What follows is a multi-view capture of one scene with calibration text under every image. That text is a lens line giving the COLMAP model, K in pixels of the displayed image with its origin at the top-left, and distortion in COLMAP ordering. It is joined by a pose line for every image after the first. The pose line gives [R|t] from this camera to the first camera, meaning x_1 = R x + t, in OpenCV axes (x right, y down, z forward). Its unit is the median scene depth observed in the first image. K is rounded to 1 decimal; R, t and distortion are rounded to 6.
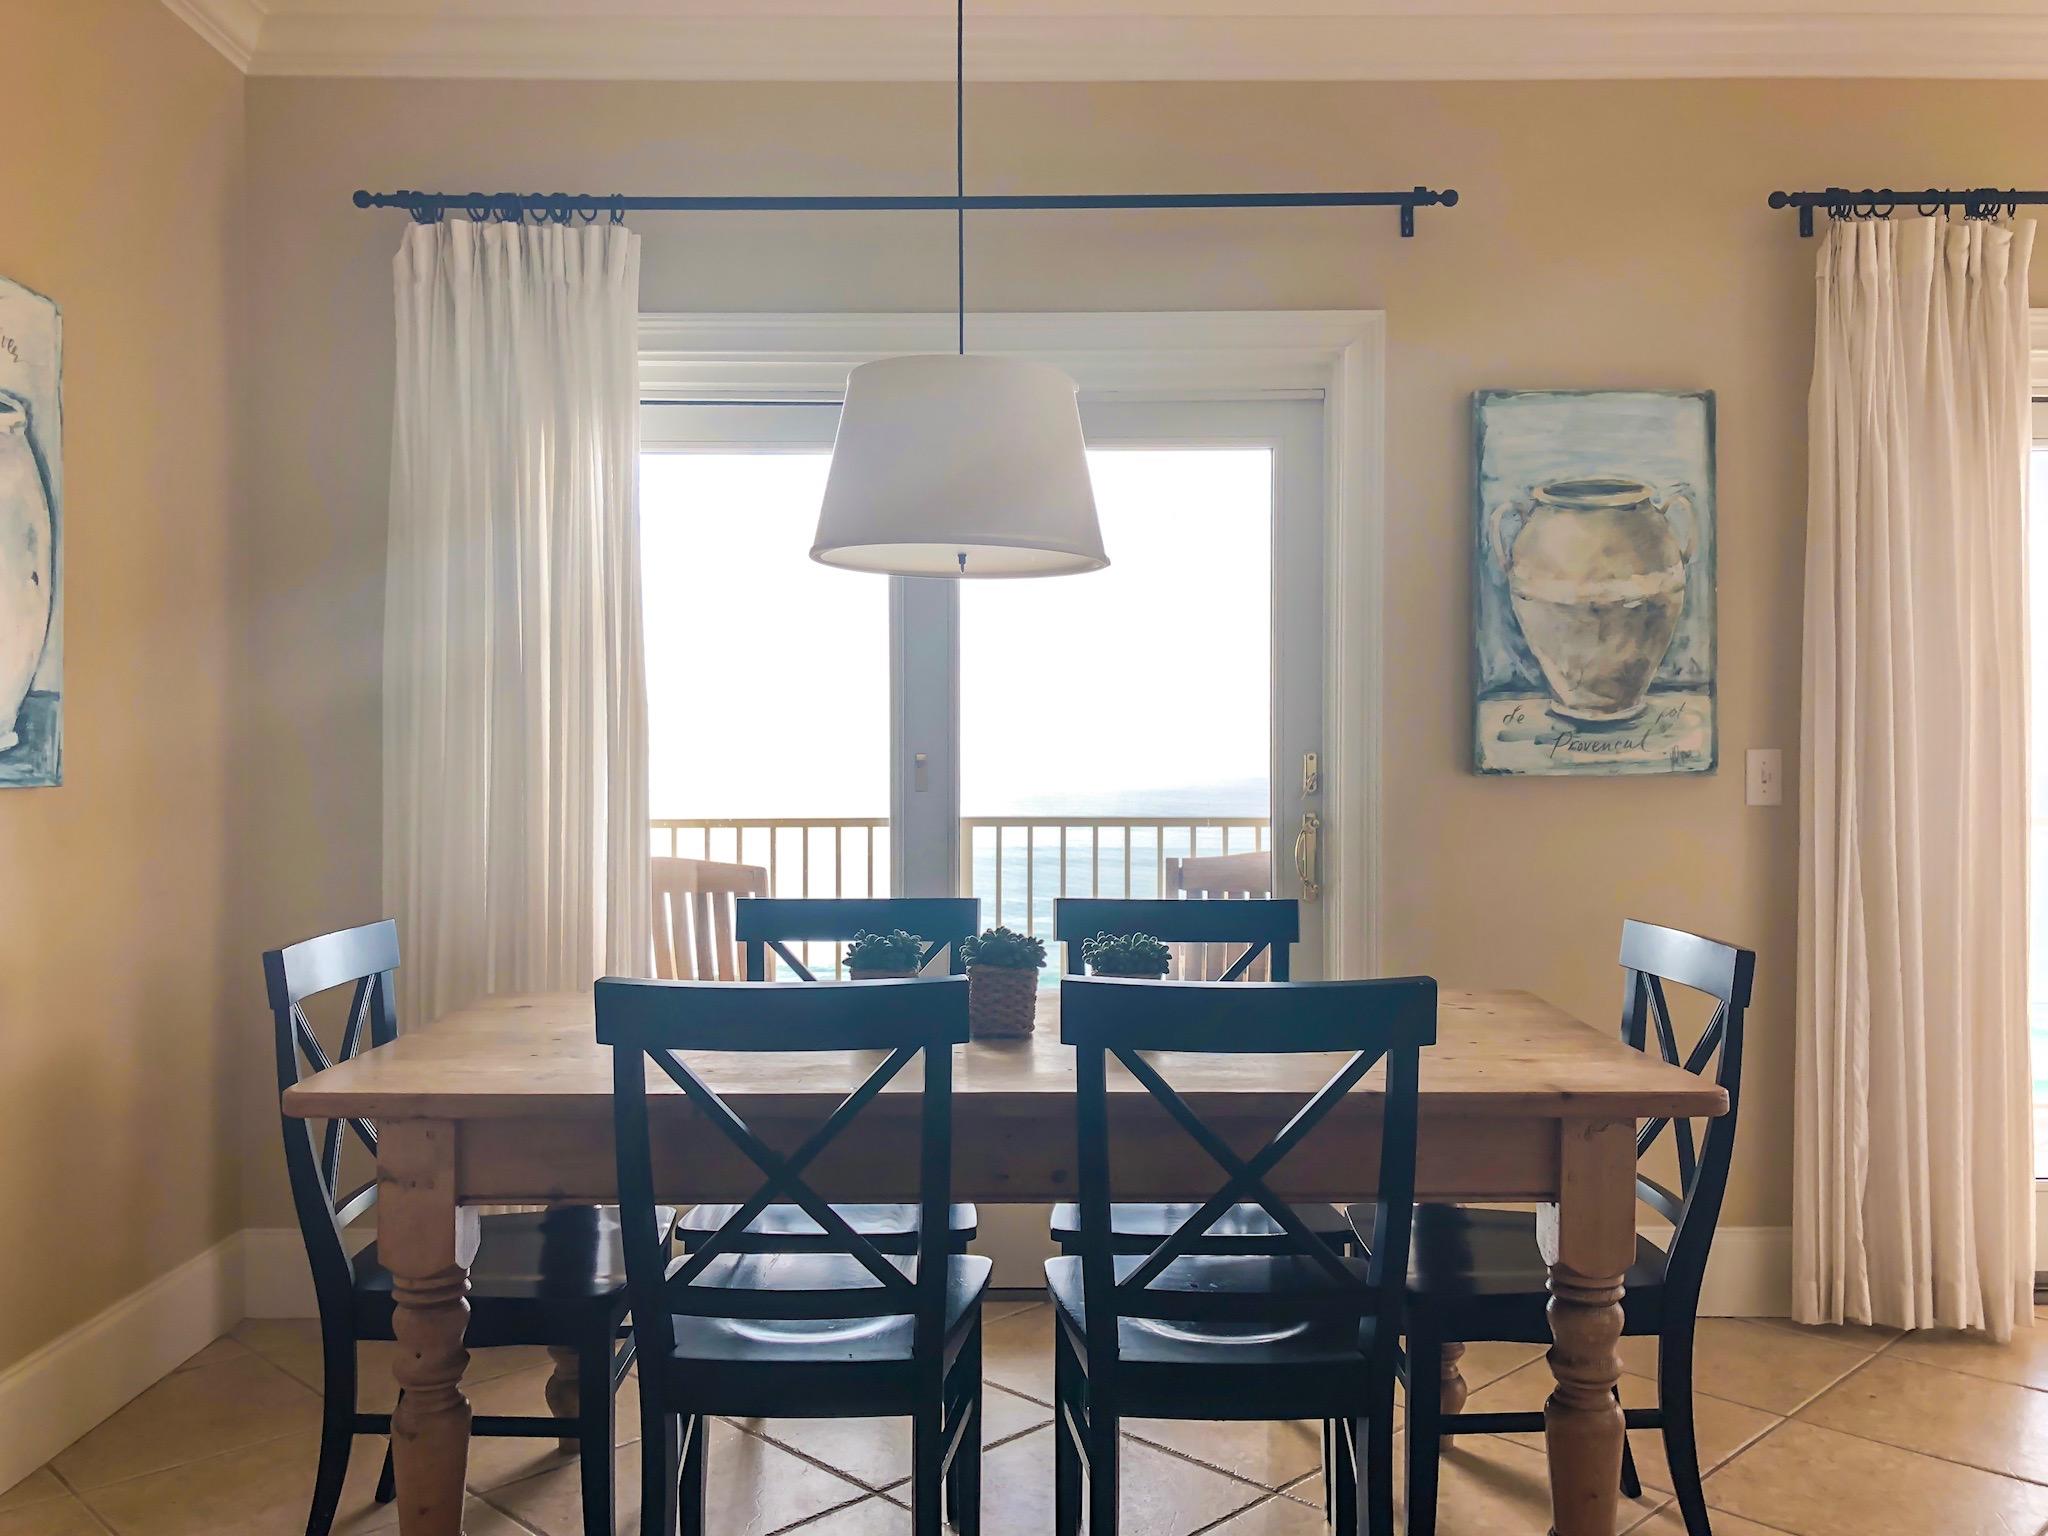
lens RADIAL K [[1720.4, 0, 1024.0], [0, 1720.4, 768.0], [0, 0, 1]] dist [0.003098, 0.008929]
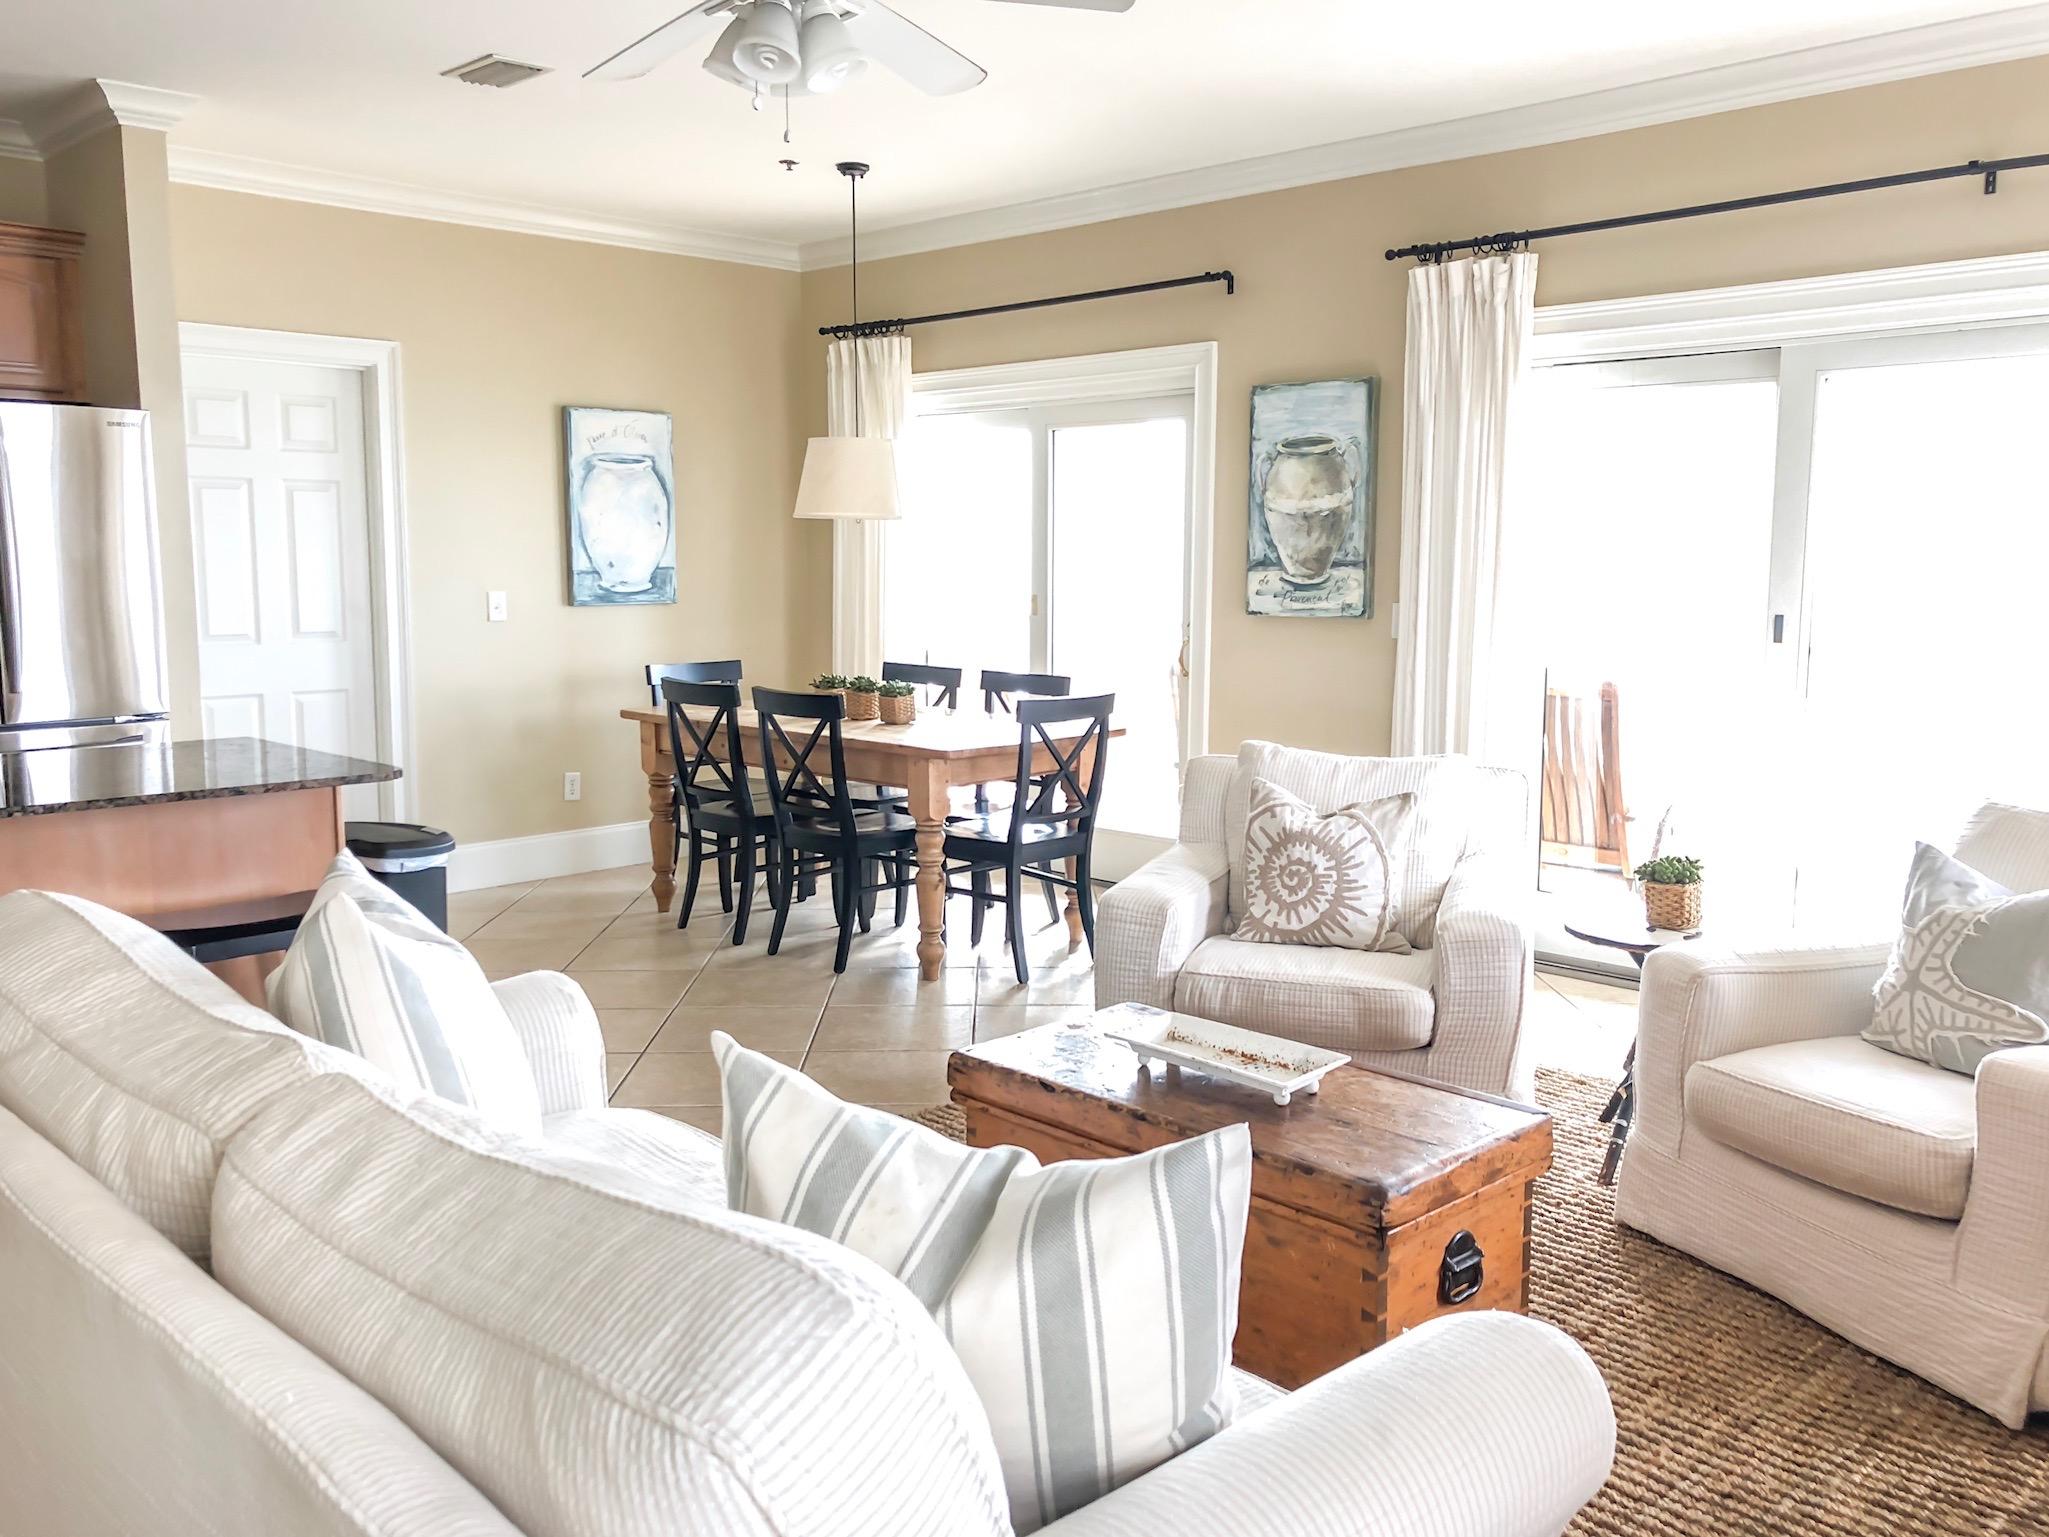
lens RADIAL K [[1721.2, 0, 1024.5], [0, 1721.2, 768.5], [0, 0, 1]] dist [0.003098, 0.008929]
pose [[0.712222, 0.090951, -0.696037, 1.317002], [-0.009423, 0.992720, 0.120076, -0.047677], [0.701891, -0.078963, 0.707894, -0.385380]]
